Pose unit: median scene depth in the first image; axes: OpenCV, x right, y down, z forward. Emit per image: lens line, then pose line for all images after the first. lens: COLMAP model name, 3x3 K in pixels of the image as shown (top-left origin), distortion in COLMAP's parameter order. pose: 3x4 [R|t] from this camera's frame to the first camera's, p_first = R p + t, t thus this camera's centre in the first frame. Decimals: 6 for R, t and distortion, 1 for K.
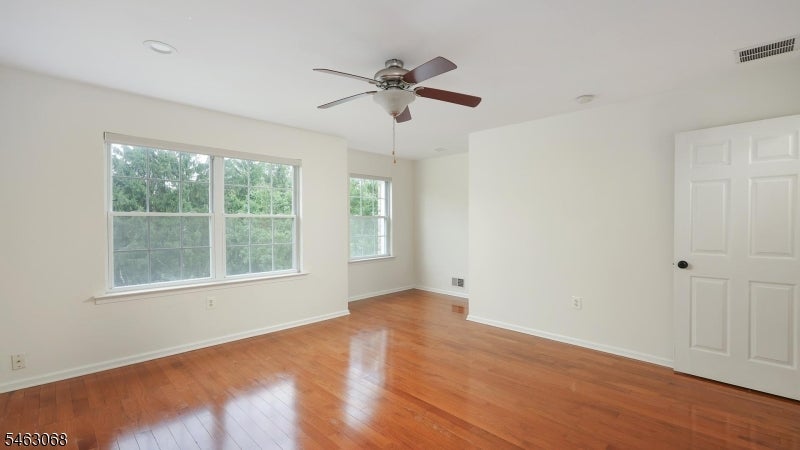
lens RADIAL K [[332.6, 0, 399.5], [0, 332.6, 228.5], [0, 0, 1]] dist [0.000913, 0.000289]
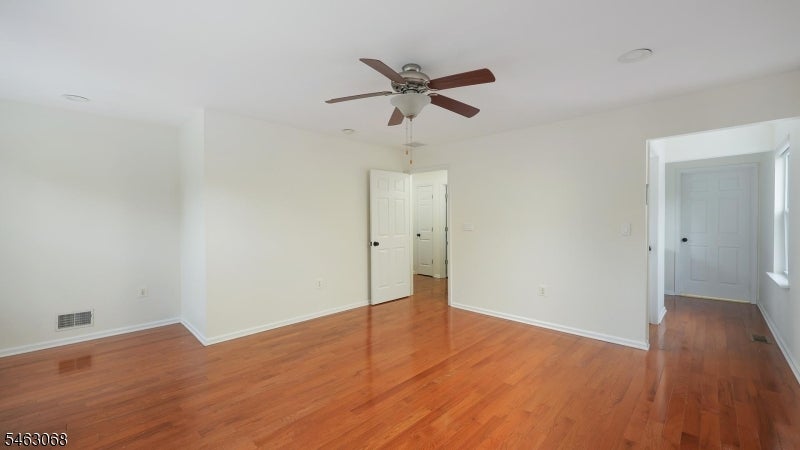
lens RADIAL K [[315.0, 0, 400.0], [0, 315.0, 225.0], [0, 0, 1]] dist [0.000266, 0.000024]
pose [[-0.008832, -0.009246, 0.999918, -0.717269], [0.015597, 0.999834, 0.009383, -0.004003], [-0.999839, 0.015679, -0.008686, 0.760328]]
